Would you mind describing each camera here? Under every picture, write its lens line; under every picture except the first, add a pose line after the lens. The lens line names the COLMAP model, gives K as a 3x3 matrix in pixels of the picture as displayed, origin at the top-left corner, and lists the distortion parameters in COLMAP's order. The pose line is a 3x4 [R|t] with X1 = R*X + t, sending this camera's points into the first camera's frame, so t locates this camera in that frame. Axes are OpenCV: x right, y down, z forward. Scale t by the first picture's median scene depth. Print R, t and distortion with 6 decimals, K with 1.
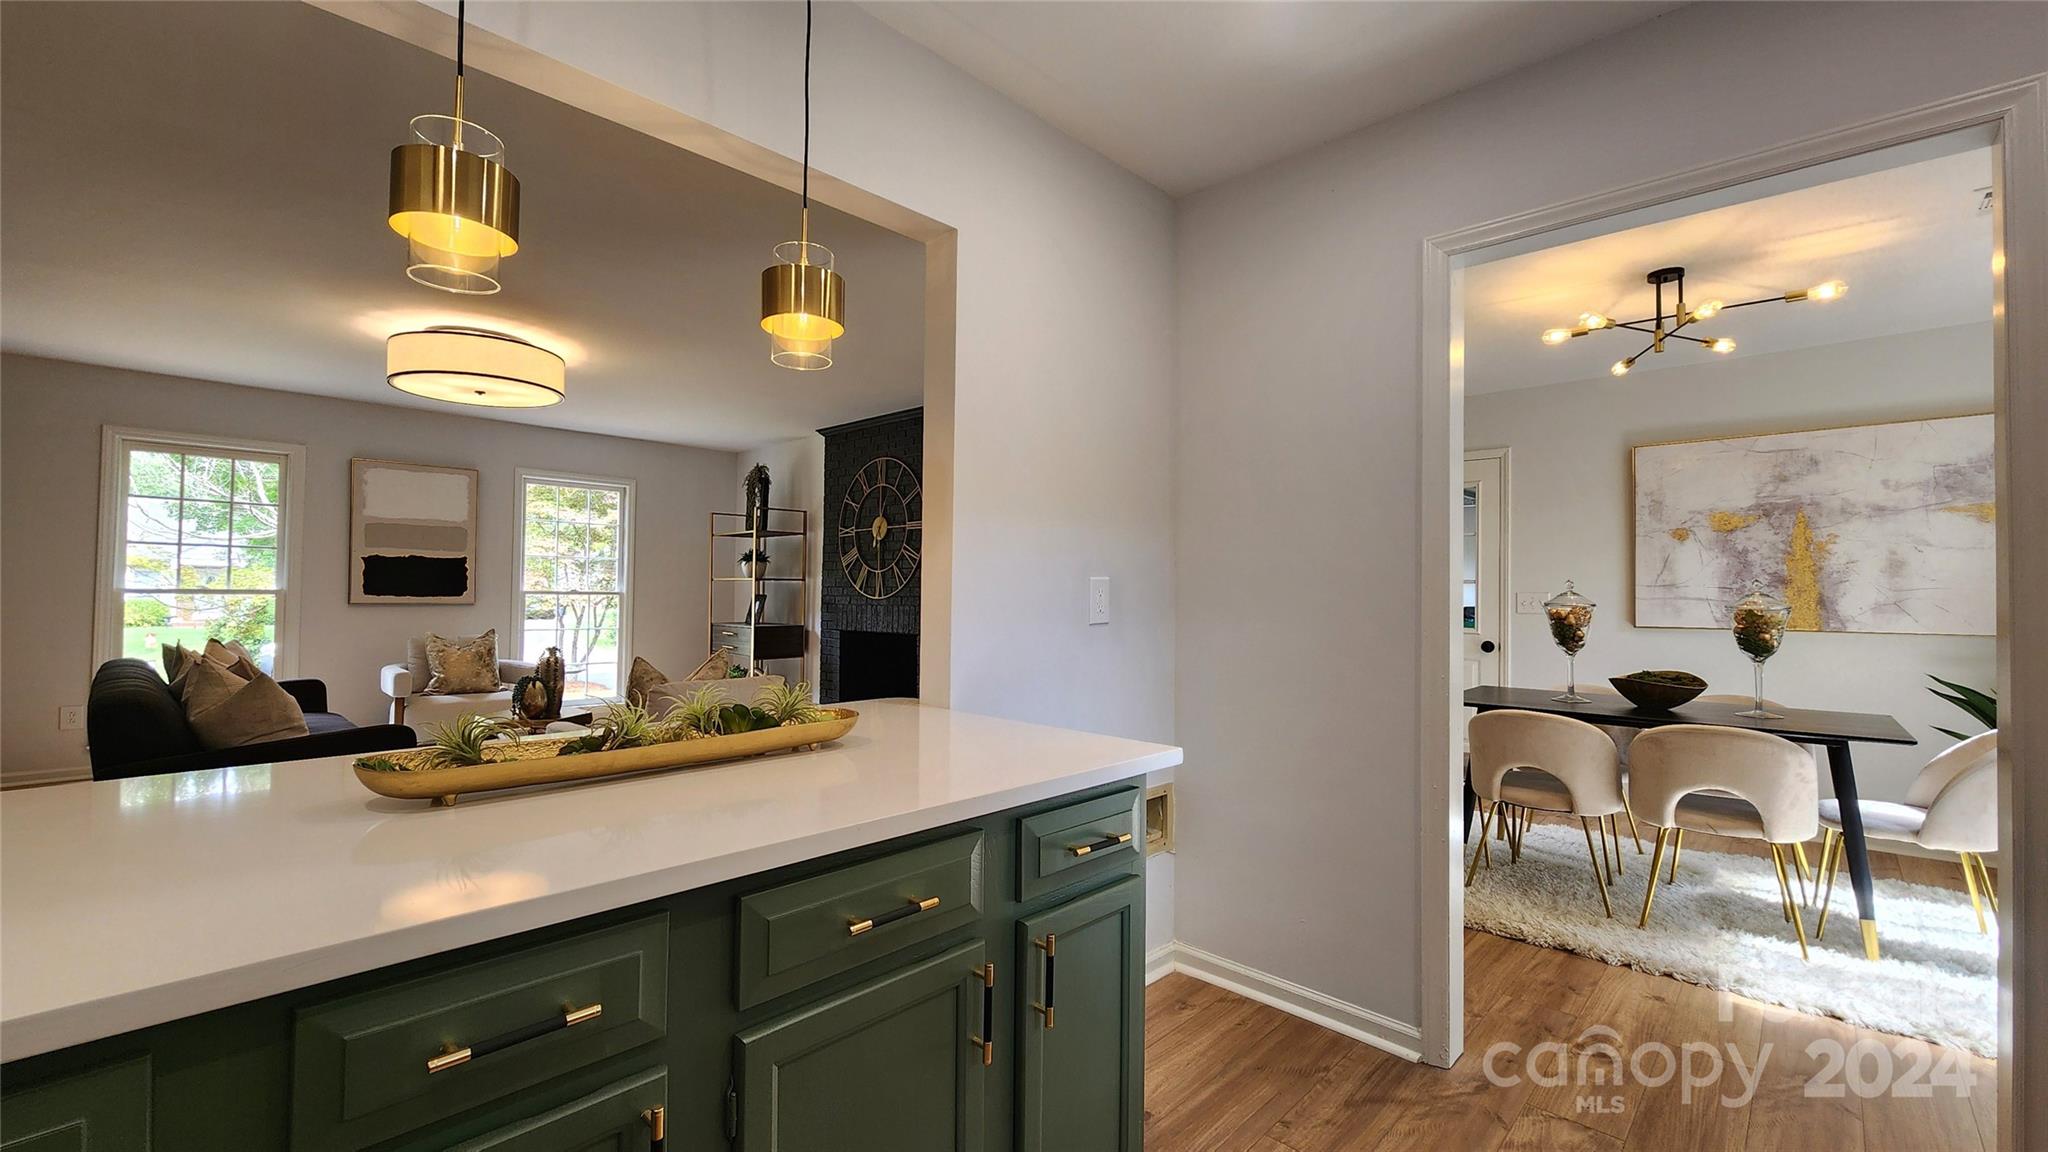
lens RADIAL K [[835.0, 0, 1030.5], [0, 835.0, 570.6], [0, 0, 1]] dist [-0.002801, -0.000756]
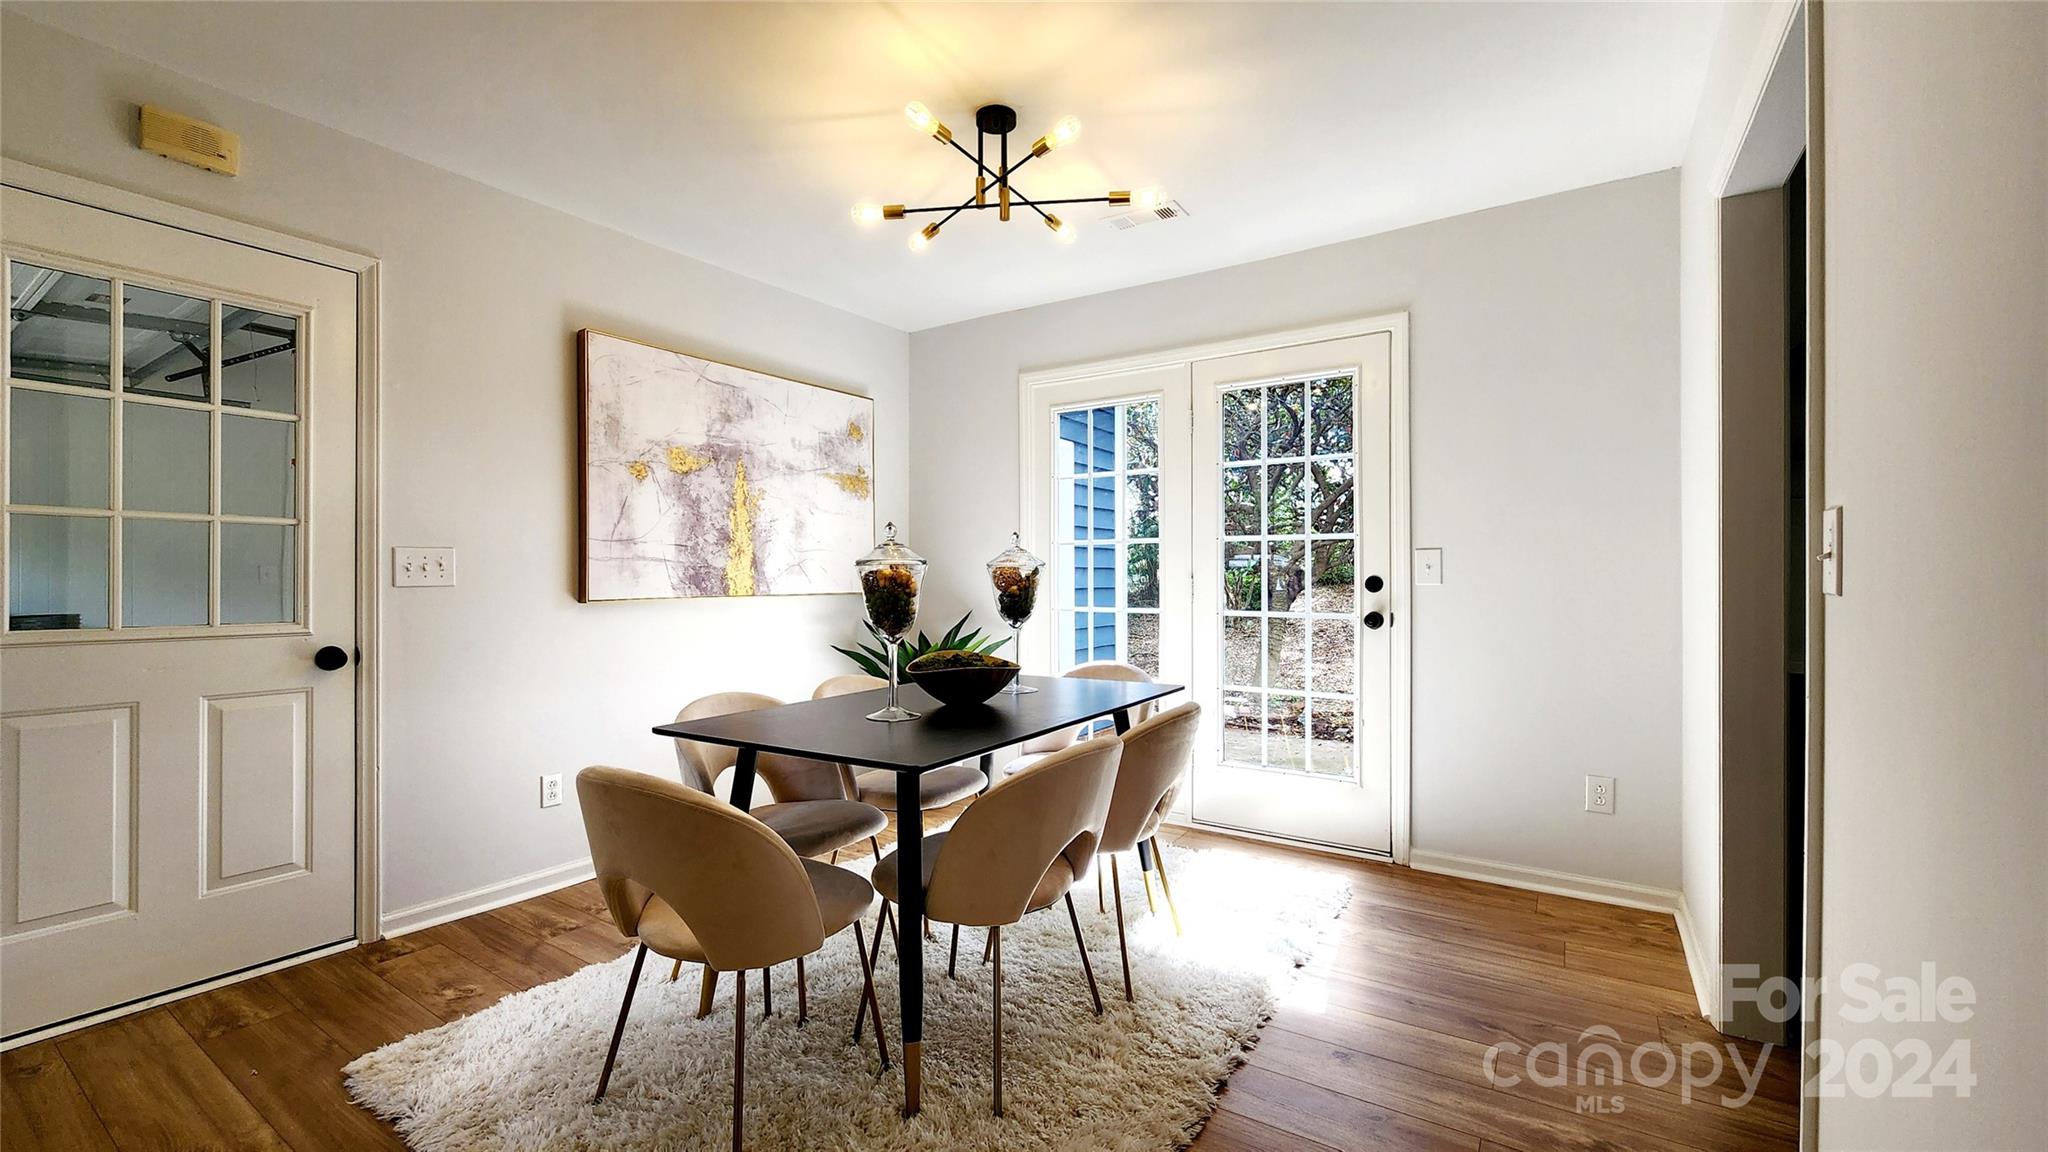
lens RADIAL K [[835.0, 0, 1010.0], [0, 835.0, 570.8], [0, 0, 1]] dist [-0.002801, -0.000756]
pose [[-0.166274, -0.006141, 0.986060, 0.014185], [-0.025738, 0.999667, 0.001886, 0.033694], [-0.985744, -0.025066, -0.166377, 0.797303]]
